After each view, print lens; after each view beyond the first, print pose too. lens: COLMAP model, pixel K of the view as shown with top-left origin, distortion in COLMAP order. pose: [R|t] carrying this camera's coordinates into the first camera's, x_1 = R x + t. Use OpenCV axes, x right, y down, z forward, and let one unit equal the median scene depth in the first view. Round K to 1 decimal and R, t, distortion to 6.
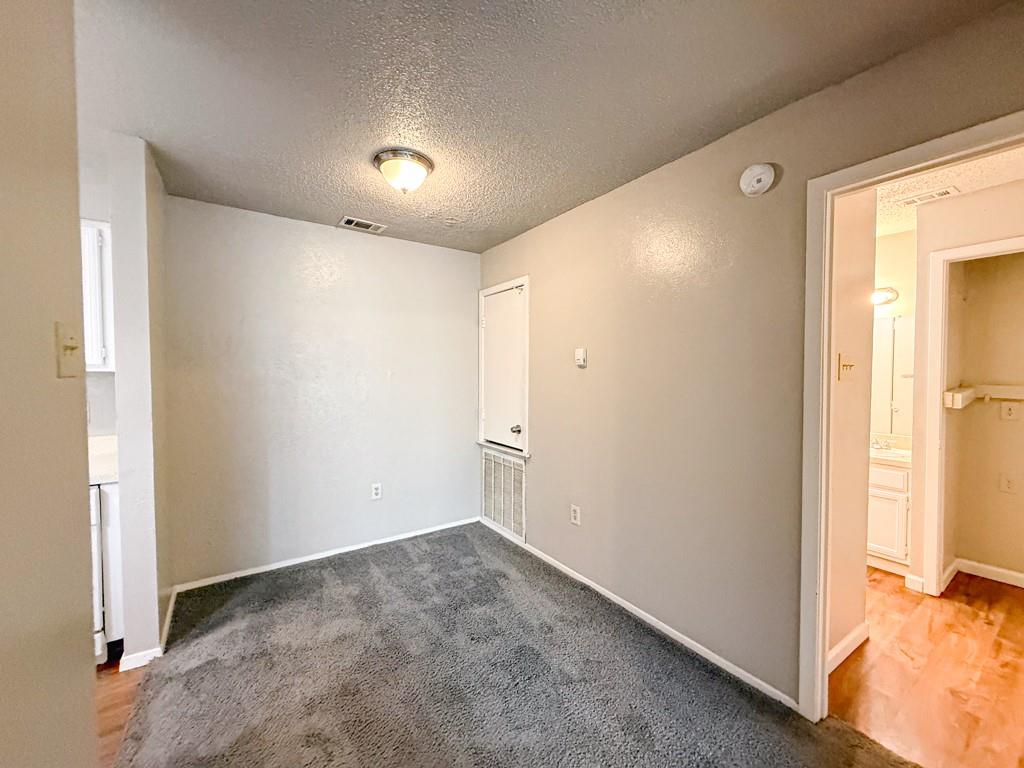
lens RADIAL K [[414.9, 0, 512.0], [0, 414.9, 384.0], [0, 0, 1]] dist [-0.000051, 0.000579]
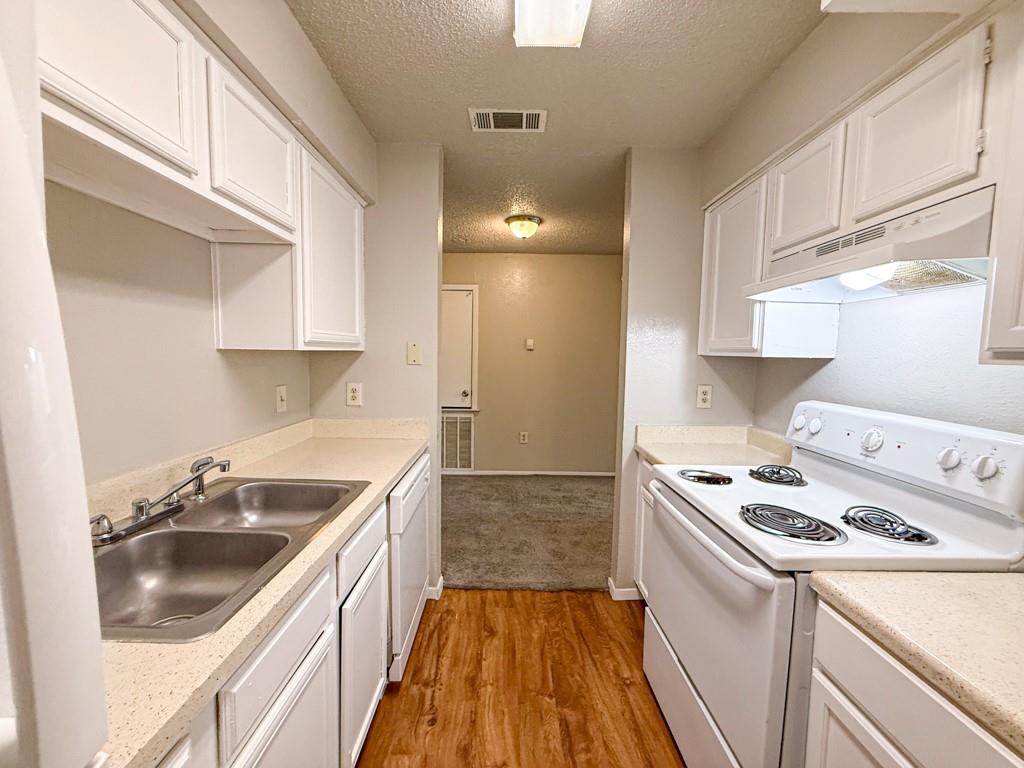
lens RADIAL K [[414.9, 0, 512.0], [0, 414.9, 384.0], [0, 0, 1]] dist [-0.000051, 0.000579]
pose [[0.549155, -0.060917, 0.833497, -1.103853], [0.014764, 0.997891, 0.063204, -0.008422], [-0.835590, -0.022403, 0.548897, 0.103883]]
